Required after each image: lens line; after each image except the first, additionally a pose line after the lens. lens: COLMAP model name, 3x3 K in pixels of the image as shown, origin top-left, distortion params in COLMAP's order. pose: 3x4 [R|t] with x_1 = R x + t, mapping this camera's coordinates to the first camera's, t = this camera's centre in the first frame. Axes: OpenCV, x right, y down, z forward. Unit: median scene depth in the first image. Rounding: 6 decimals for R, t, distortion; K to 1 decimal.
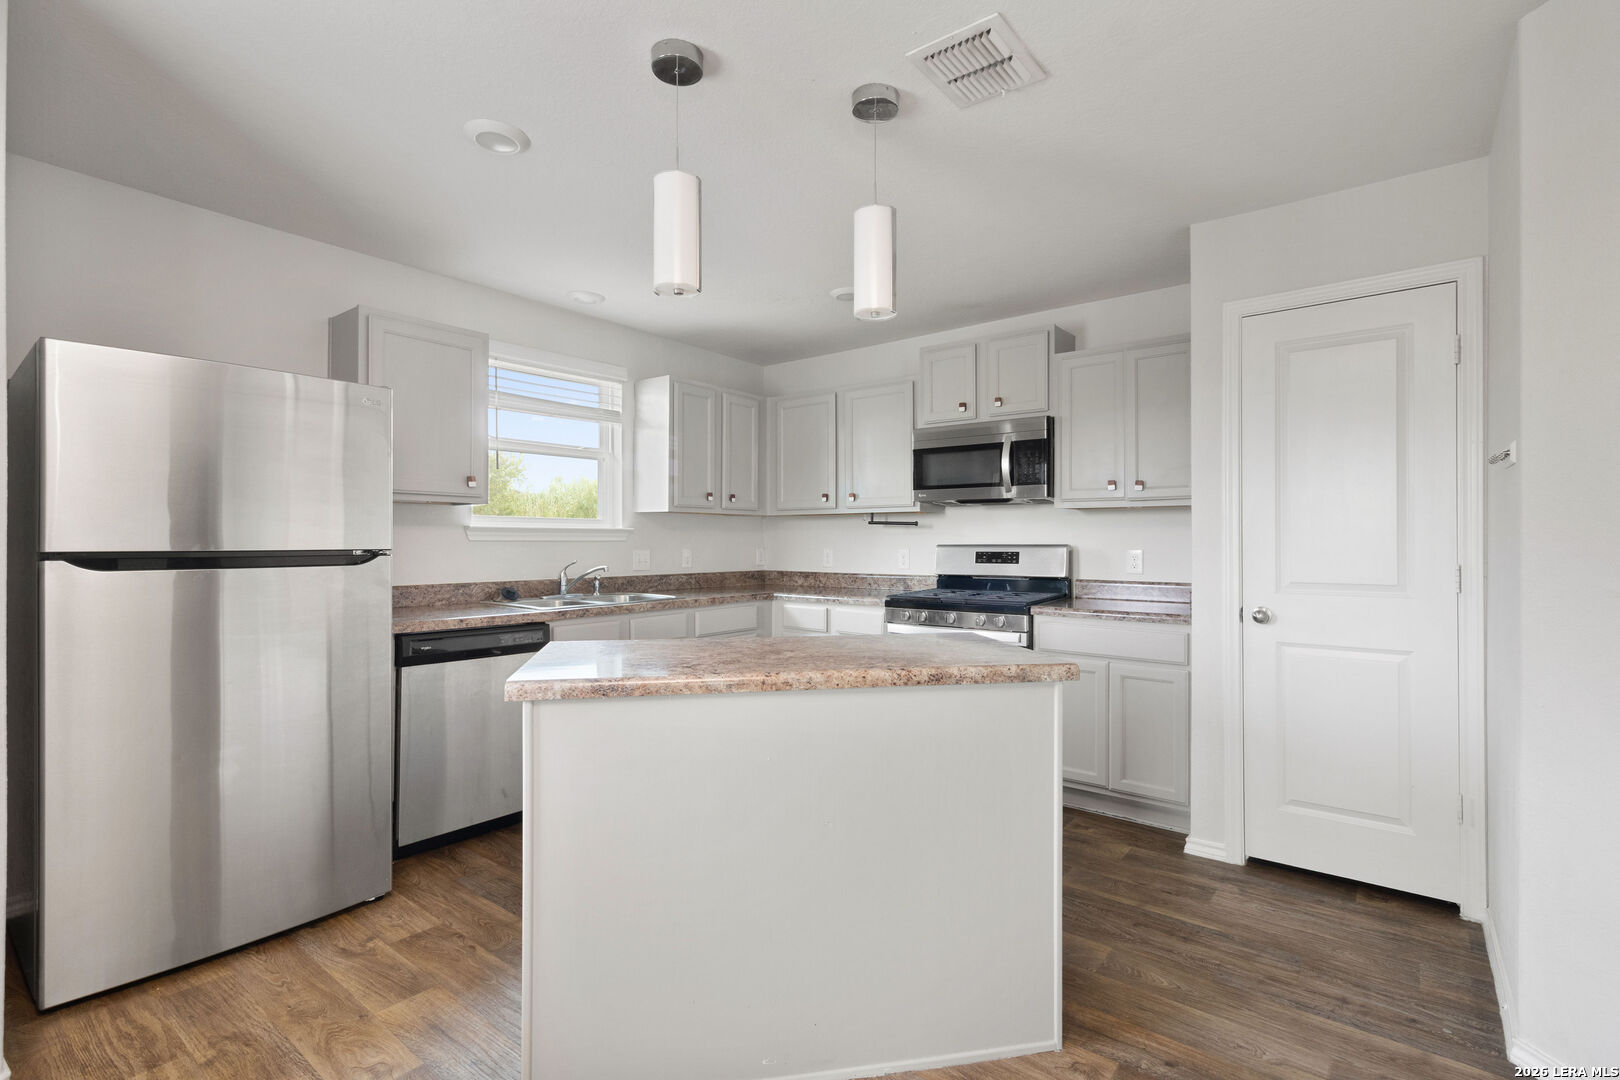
lens RADIAL K [[755.5, 0, 824.8], [0, 755.5, 538.2], [0, 0, 1]] dist [-0.003280, -0.001163]
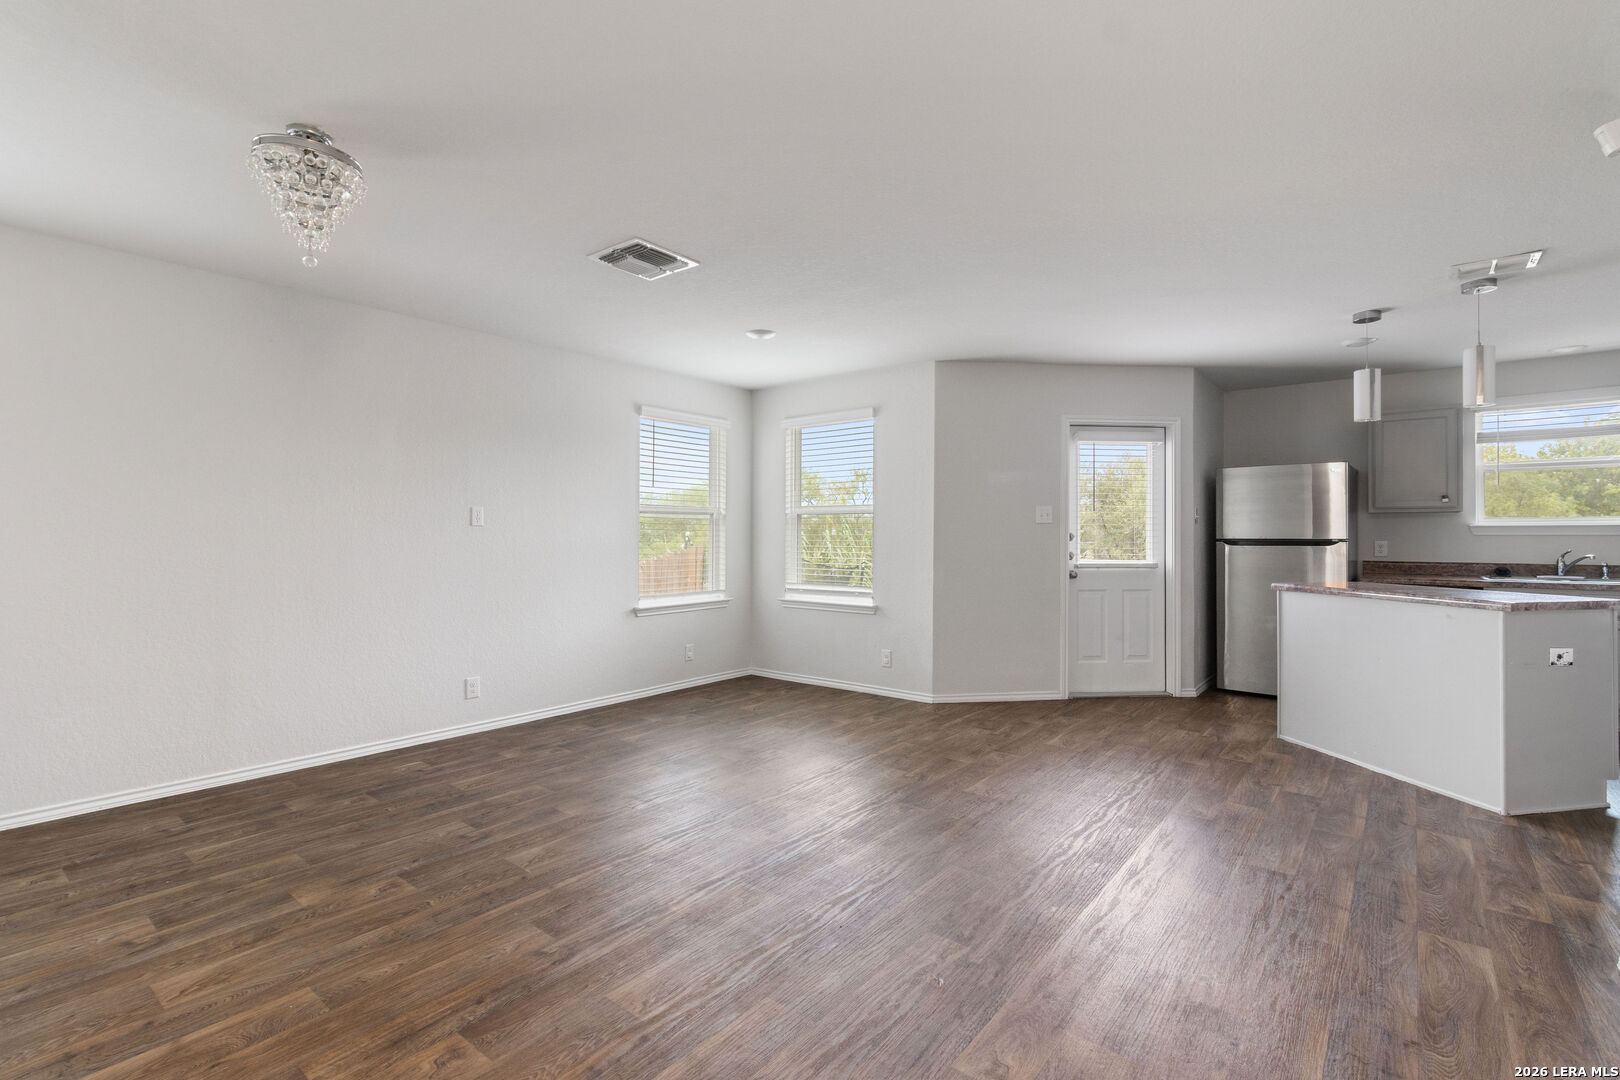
lens RADIAL K [[755.5, 0, 774.2], [0, 755.5, 530.0], [0, 0, 1]] dist [-0.003280, -0.001163]
pose [[-0.058662, -0.001098, -0.998277, 0.984375], [0.004460, 0.999989, -0.001362, -0.009144], [0.998268, -0.004532, -0.058656, -0.275258]]
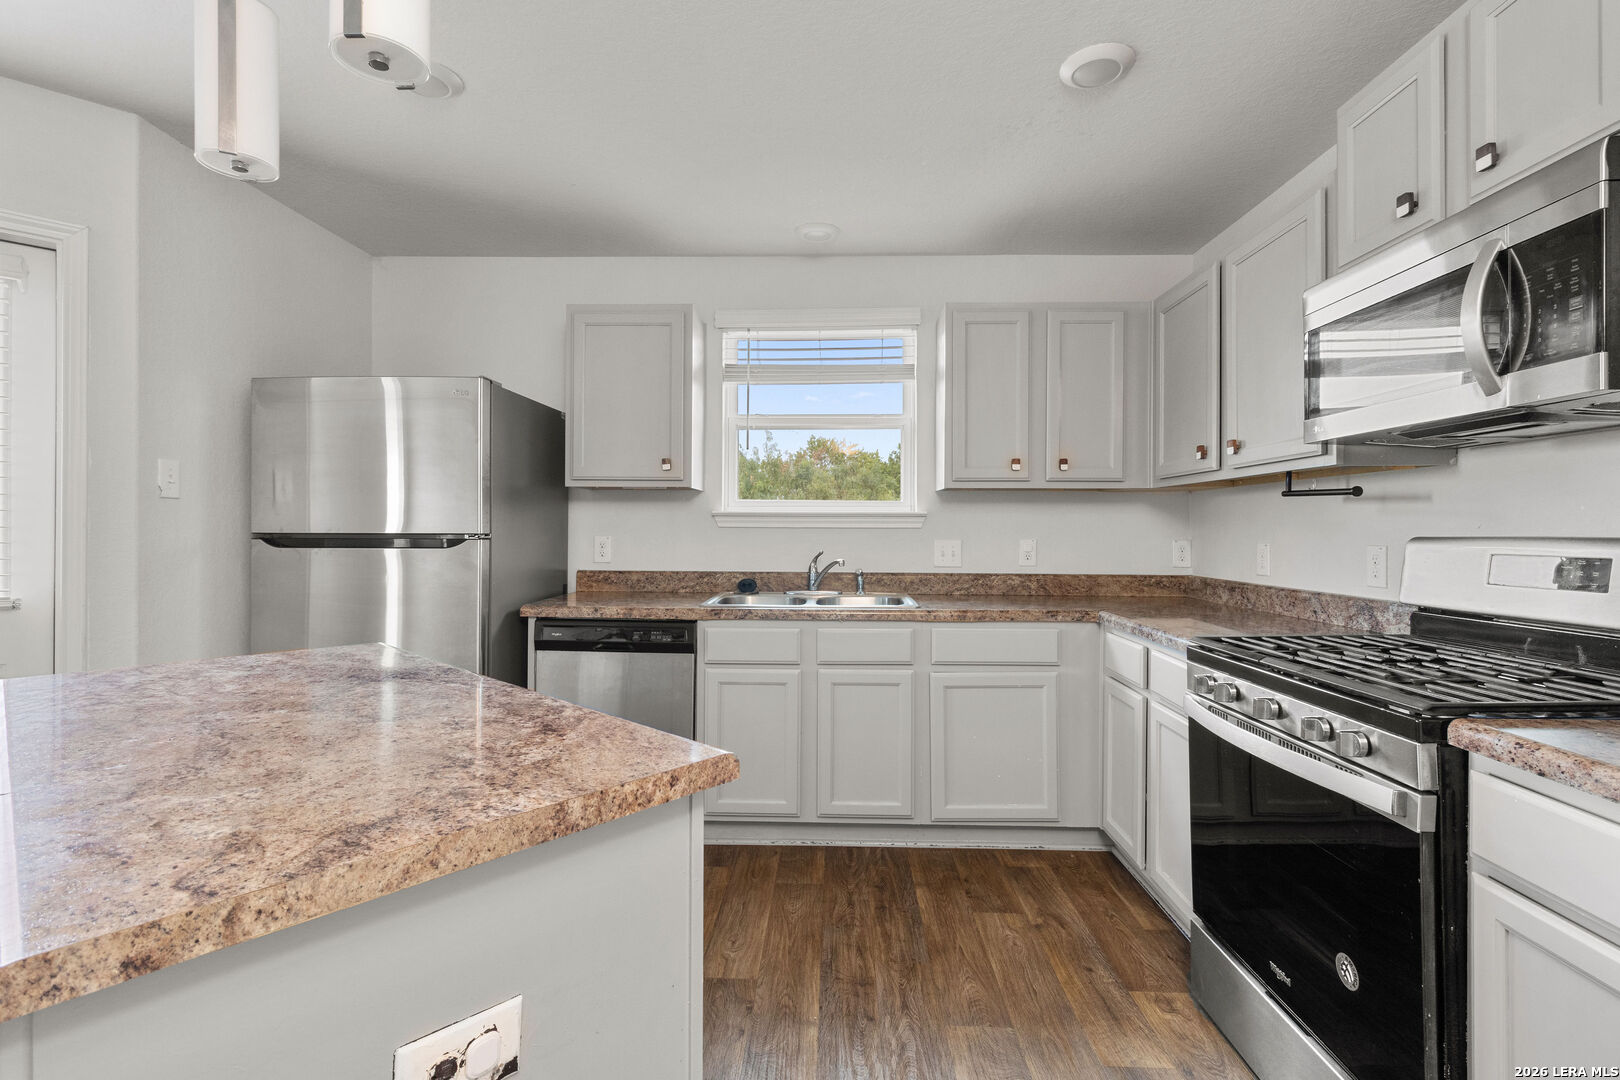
lens RADIAL K [[755.5, 0, 809.6], [0, 755.5, 529.3], [0, 0, 1]] dist [-0.003280, -0.001163]
pose [[0.574033, 0.002211, -0.818829, 0.326167], [-0.000626, 0.999997, 0.002261, 0.003271], [0.818832, -0.000786, 0.574033, 0.482022]]
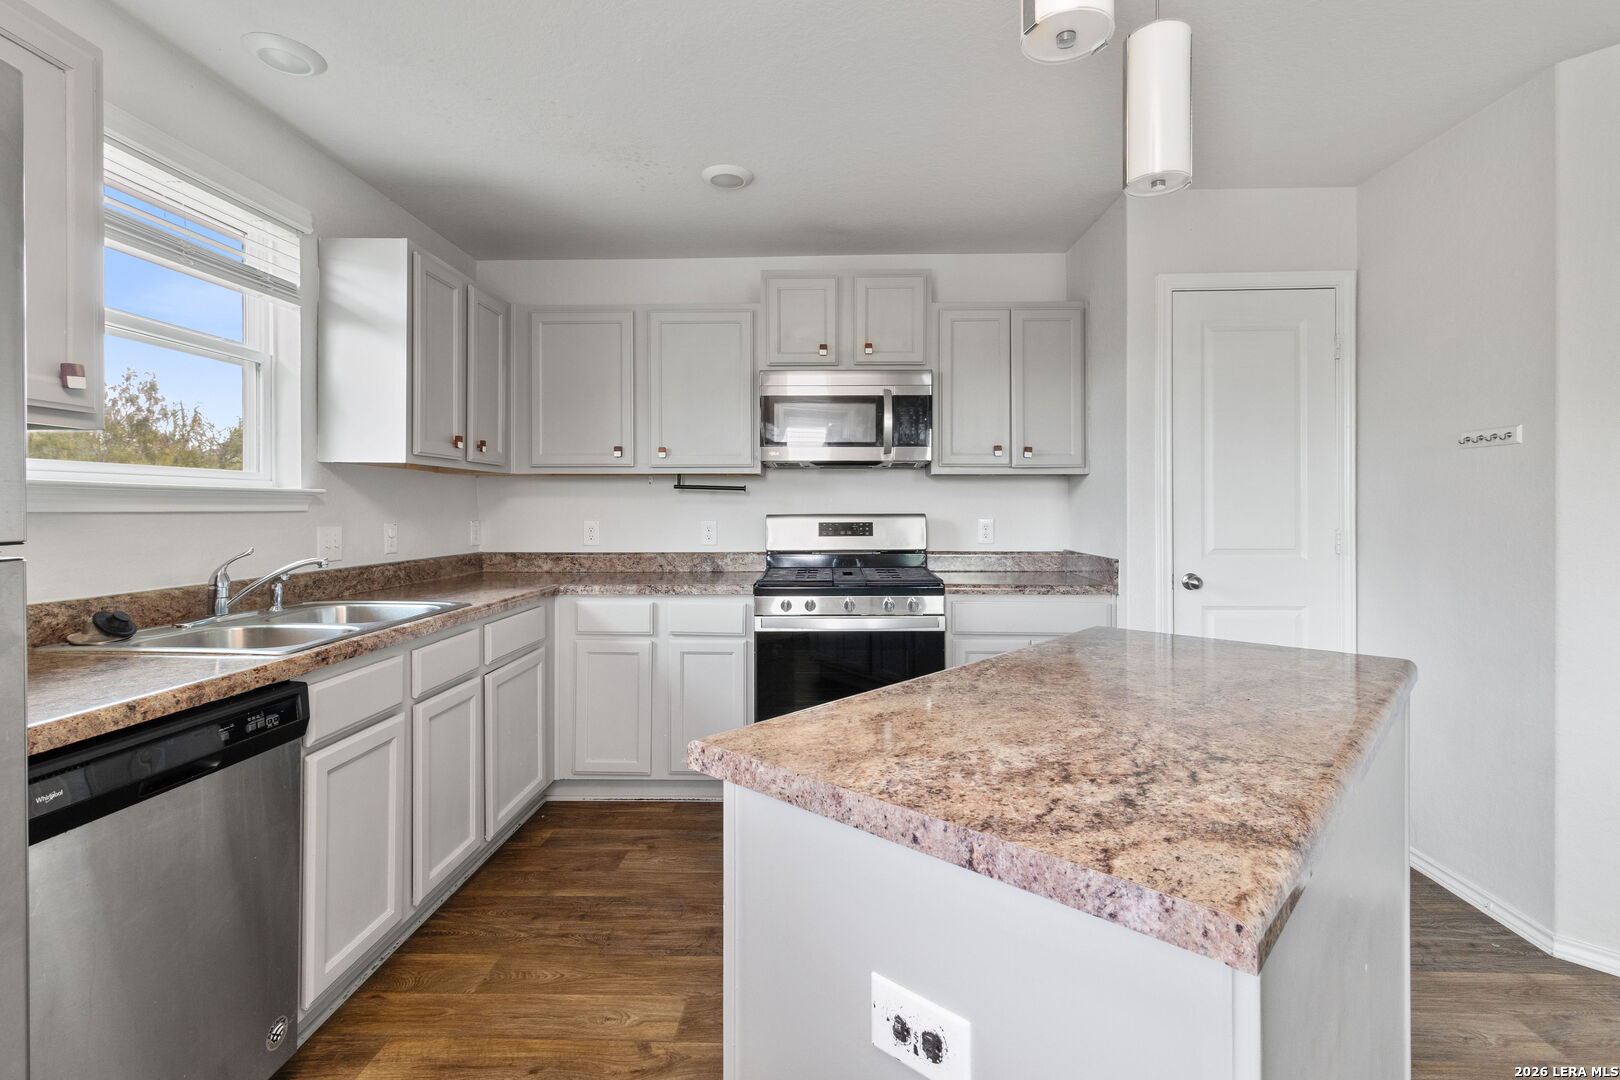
lens RADIAL K [[755.5, 0, 880.5], [0, 755.5, 512.5], [0, 0, 1]] dist [-0.003280, -0.001163]
pose [[0.806940, -0.003461, 0.590623, -0.252471], [-0.000348, 0.999980, 0.006335, 0.001001], [-0.590633, -0.005318, 0.806923, 0.279629]]
